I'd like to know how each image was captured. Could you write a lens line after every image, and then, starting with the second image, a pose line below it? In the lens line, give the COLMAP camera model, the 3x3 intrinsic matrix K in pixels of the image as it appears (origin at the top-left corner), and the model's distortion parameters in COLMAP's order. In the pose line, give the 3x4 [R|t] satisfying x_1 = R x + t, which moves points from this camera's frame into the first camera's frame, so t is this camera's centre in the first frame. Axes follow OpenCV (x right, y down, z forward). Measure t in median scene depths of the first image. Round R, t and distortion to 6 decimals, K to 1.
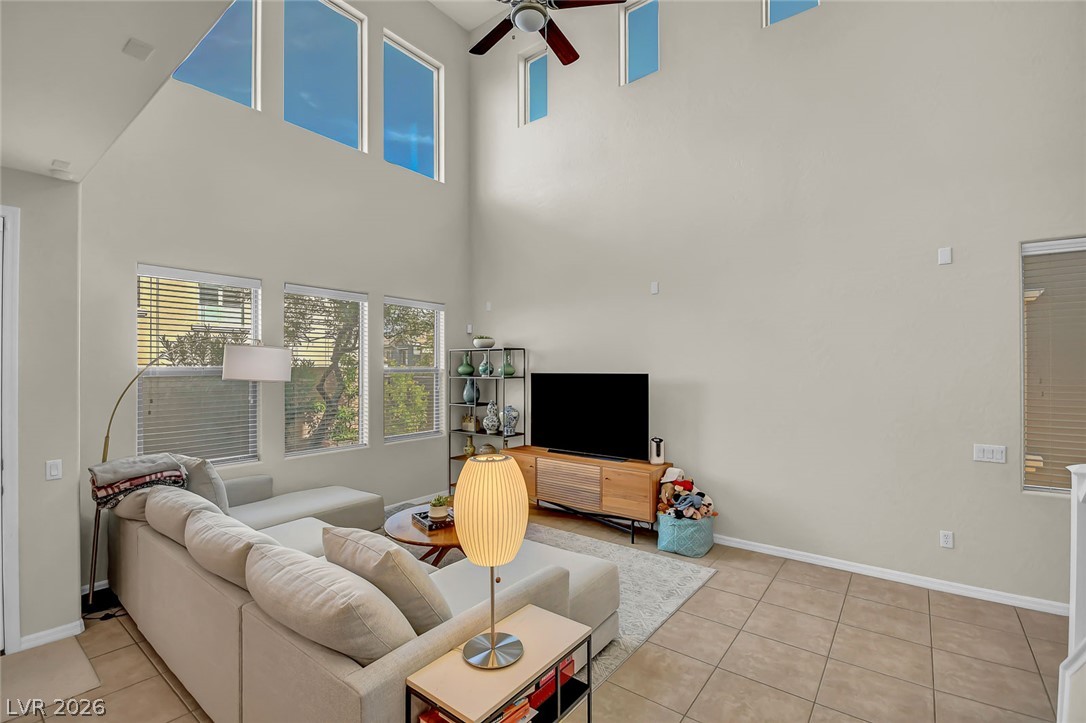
lens RADIAL K [[487.8, 0, 541.9], [0, 487.8, 365.1], [0, 0, 1]] dist [0.001843, 0.000107]
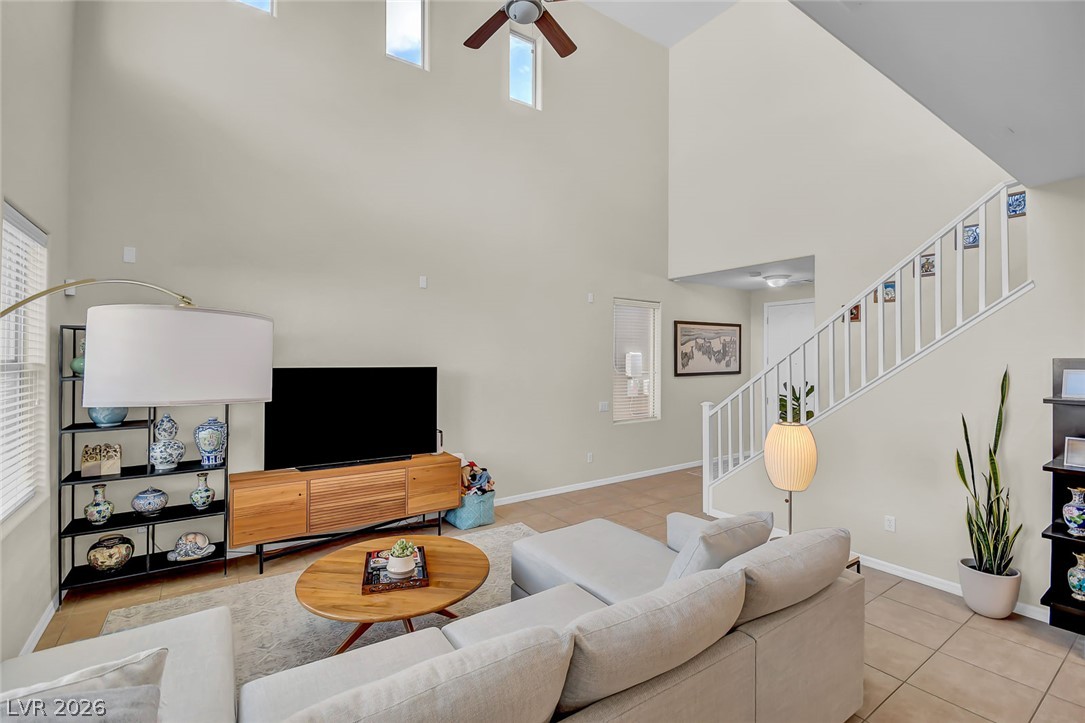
lens RADIAL K [[475.9, 0, 537.9], [0, 475.9, 364.2], [0, 0, 1]] dist [0.002633, -0.005979]
pose [[0.313320, -0.008860, 0.949606, -0.701054], [-0.010746, 0.999859, 0.012874, -0.003828], [-0.949587, -0.014238, 0.313181, 0.514513]]
